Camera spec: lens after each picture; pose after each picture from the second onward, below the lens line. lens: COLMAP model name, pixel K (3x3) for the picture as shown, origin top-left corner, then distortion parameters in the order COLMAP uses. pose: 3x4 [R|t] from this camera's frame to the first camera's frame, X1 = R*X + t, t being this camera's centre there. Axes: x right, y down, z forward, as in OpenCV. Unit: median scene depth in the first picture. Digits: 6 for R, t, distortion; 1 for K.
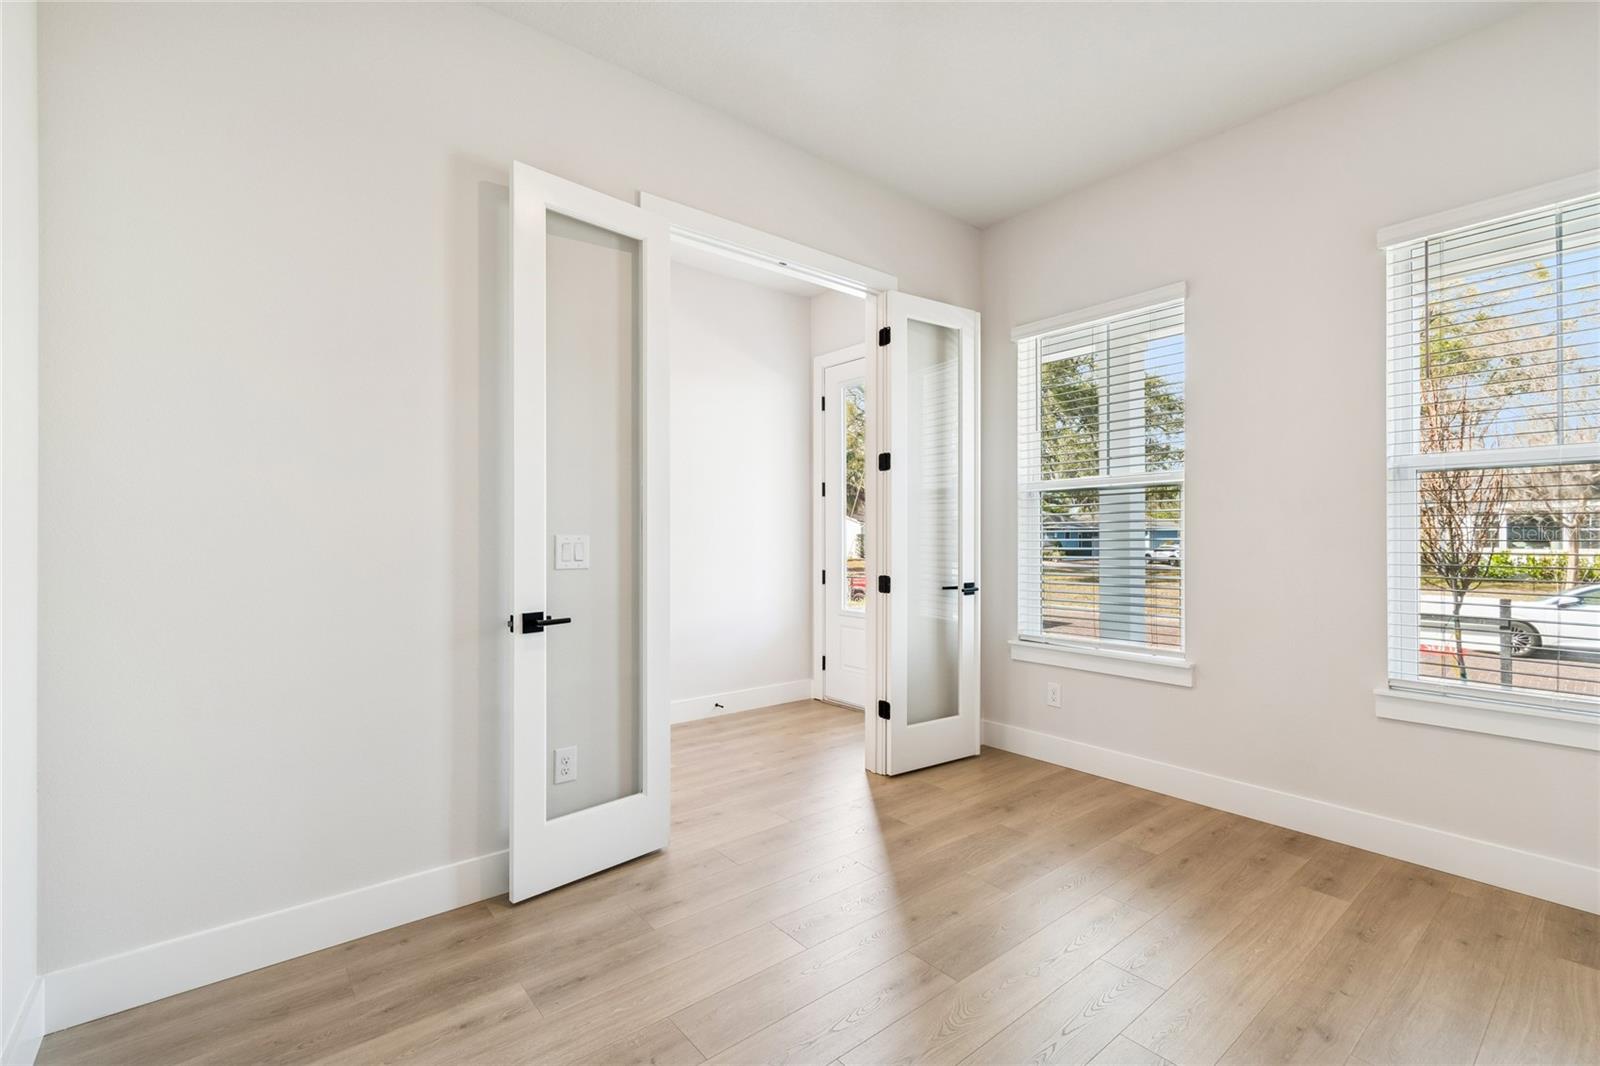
lens RADIAL K [[707.0, 0, 805.4], [0, 707.0, 533.9], [0, 0, 1]] dist [0.005949, -0.002561]
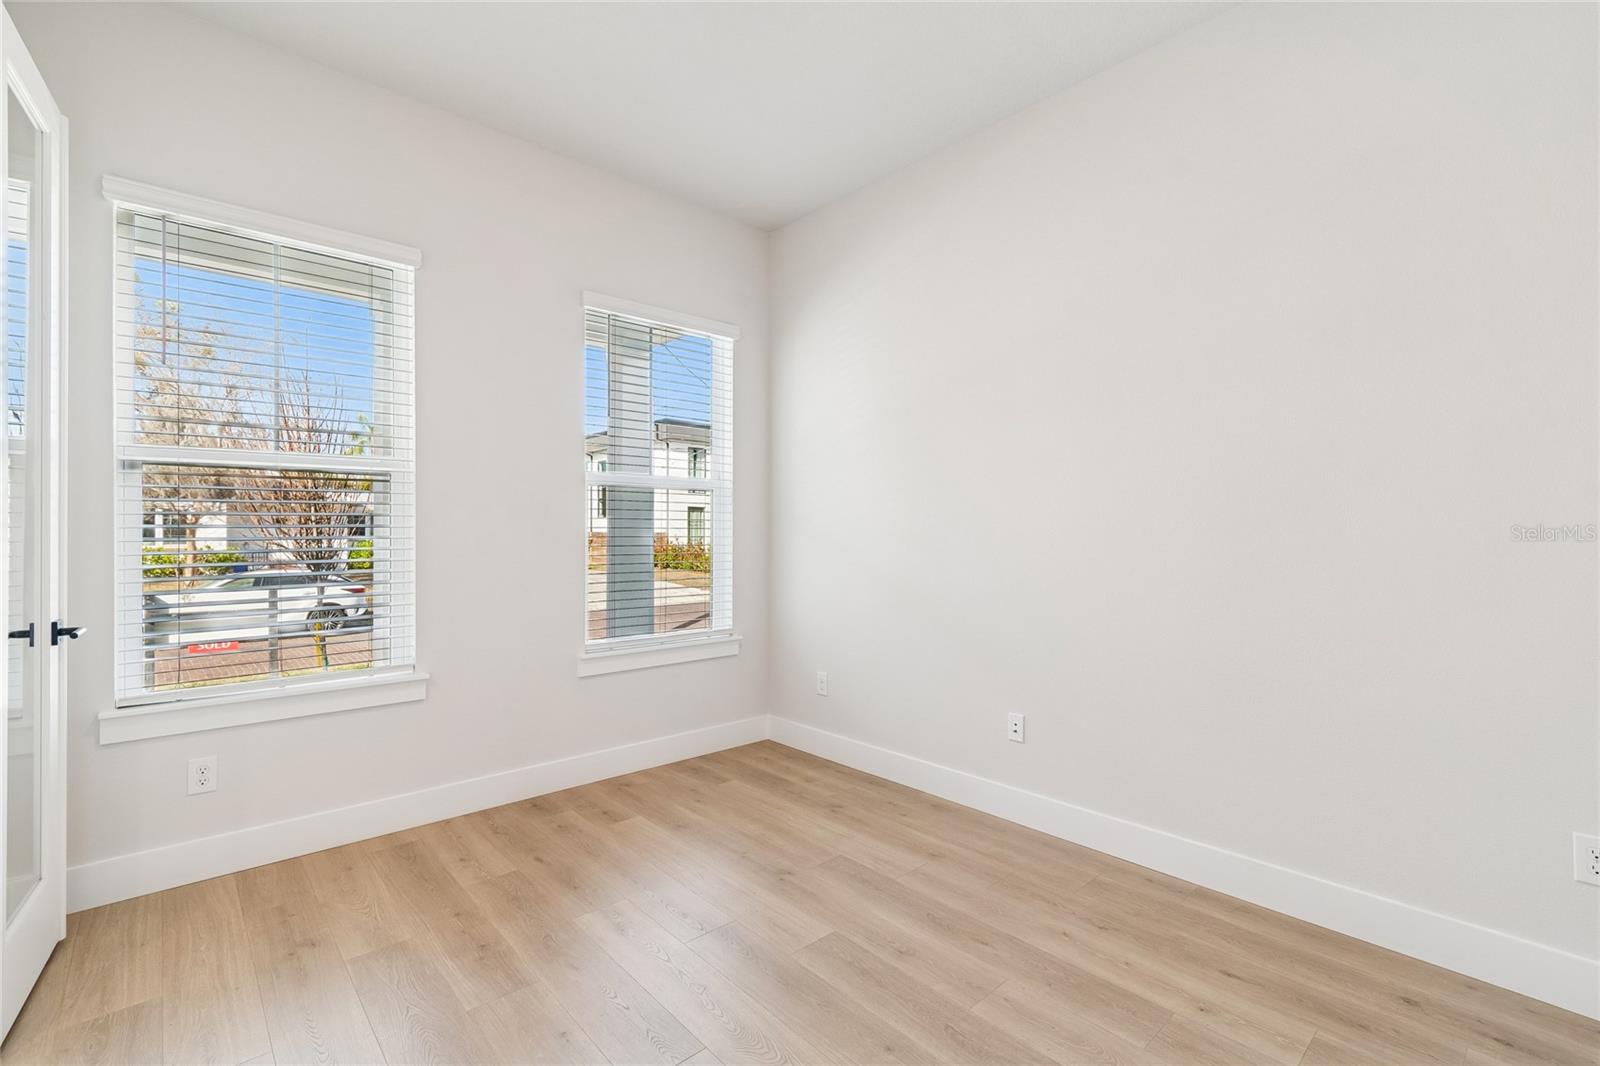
lens RADIAL K [[707.0, 0, 807.2], [0, 707.0, 532.0], [0, 0, 1]] dist [0.005949, -0.002561]
pose [[-0.057710, 0.002868, 0.998329, -0.430823], [-0.006208, 0.999976, -0.003232, 0.001208], [-0.998314, -0.006384, -0.057691, 0.611351]]
